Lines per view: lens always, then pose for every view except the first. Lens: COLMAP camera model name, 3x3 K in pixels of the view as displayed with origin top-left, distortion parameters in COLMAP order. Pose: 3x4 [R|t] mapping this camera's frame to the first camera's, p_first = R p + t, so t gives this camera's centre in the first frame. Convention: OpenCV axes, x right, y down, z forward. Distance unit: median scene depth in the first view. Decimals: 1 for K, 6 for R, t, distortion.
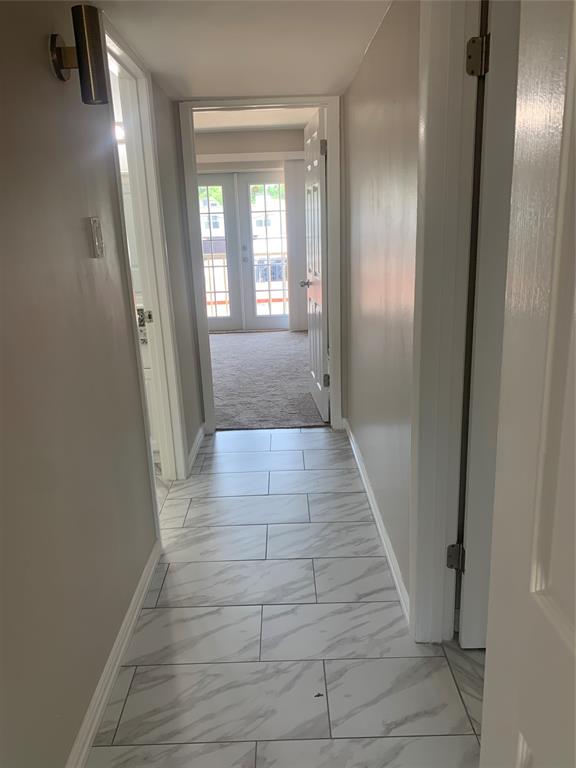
lens RADIAL K [[589.7, 0, 288.0], [0, 589.7, 384.0], [0, 0, 1]] dist [0.007564, -0.002745]
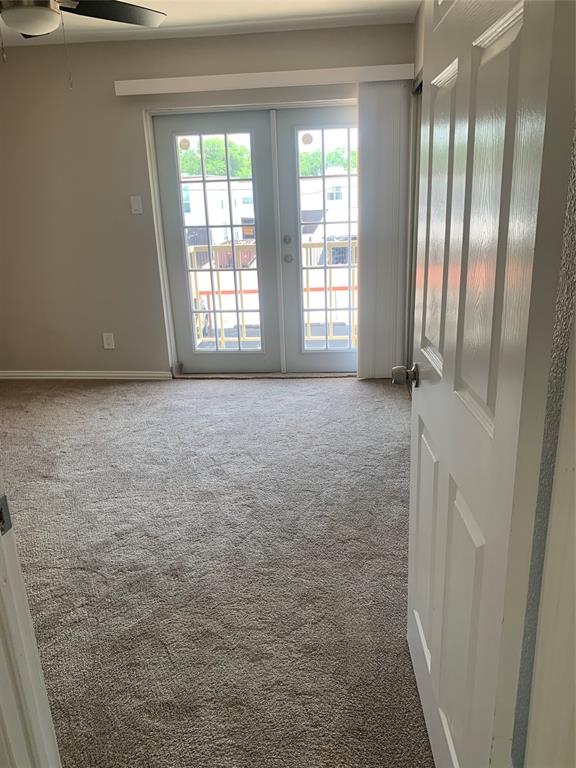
lens RADIAL K [[604.0, 0, 277.6], [0, 604.0, 381.6], [0, 0, 1]] dist [0.014858, -0.037774]
pose [[0.991573, 0.033268, -0.125205, -0.001332], [-0.029373, 0.999029, 0.032827, -0.110860], [0.126175, -0.028872, 0.991588, 0.402595]]
